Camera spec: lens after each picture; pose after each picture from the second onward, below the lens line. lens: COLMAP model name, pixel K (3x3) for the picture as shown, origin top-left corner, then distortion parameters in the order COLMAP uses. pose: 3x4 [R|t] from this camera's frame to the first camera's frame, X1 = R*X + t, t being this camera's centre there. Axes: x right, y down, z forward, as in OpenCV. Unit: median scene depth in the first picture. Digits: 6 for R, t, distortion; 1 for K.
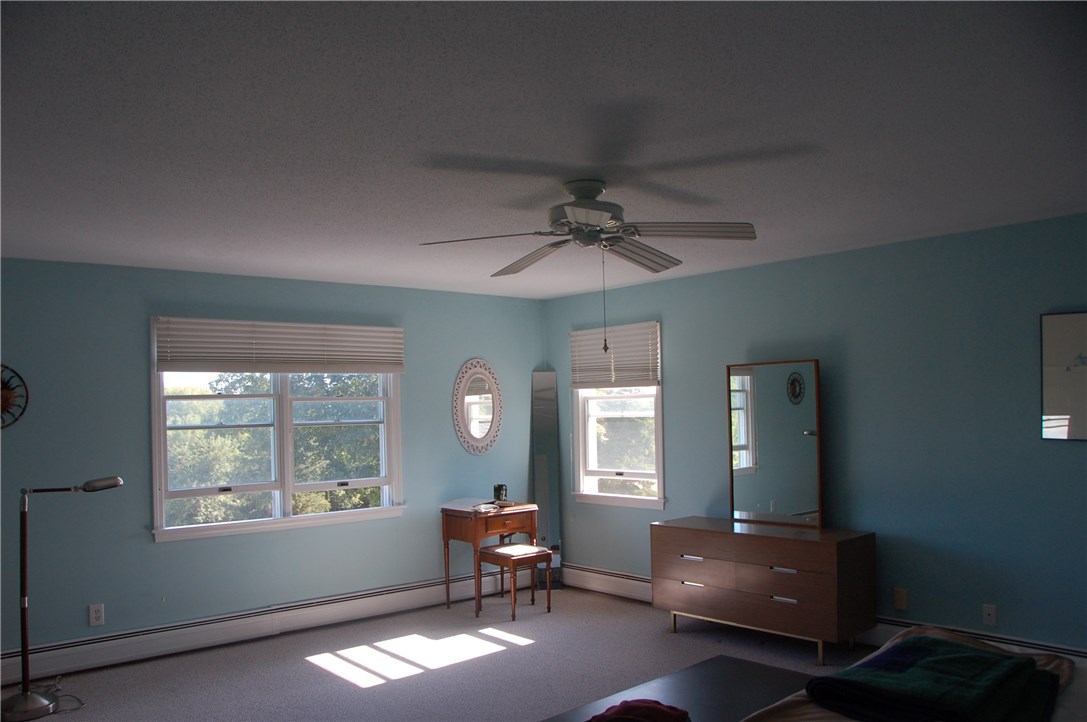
lens RADIAL K [[852.5, 0, 540.6], [0, 852.5, 399.4], [0, 0, 1]] dist [-0.159016, 0.117210]
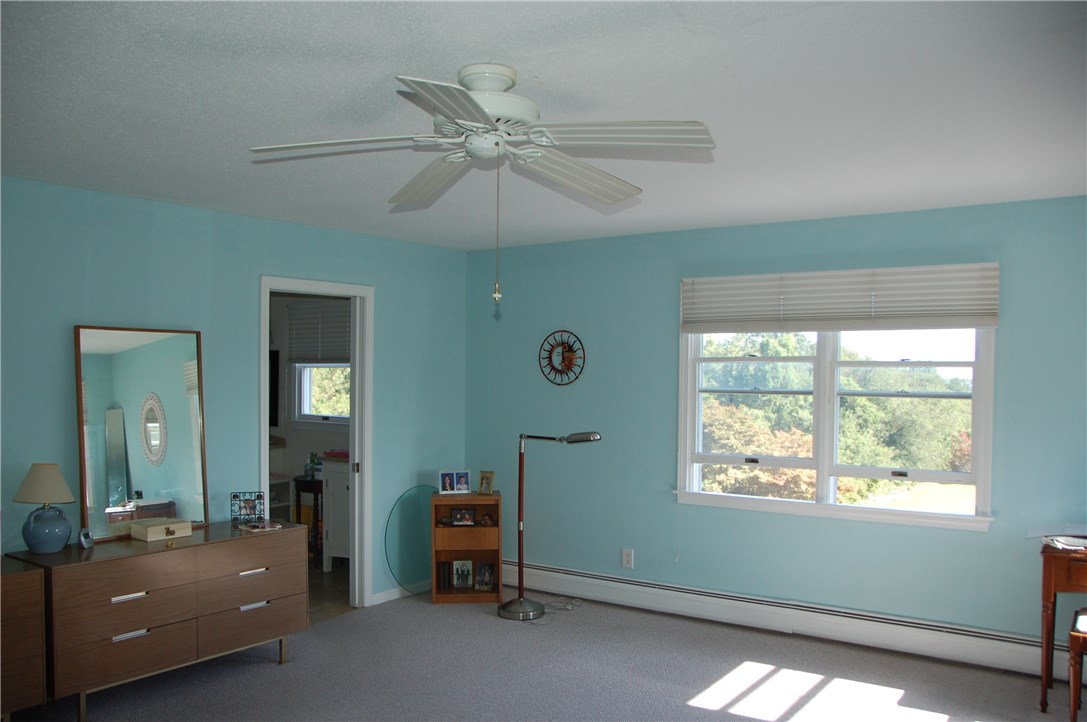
lens RADIAL K [[911.4, 0, 543.5], [0, 911.4, 404.8], [0, 0, 1]] dist [0.000737, 0.002995]
pose [[0.270103, 0.062309, -0.960813, 0.558177], [-0.002957, 0.997953, 0.063886, -0.017989], [0.962827, -0.014414, 0.269734, 0.539387]]
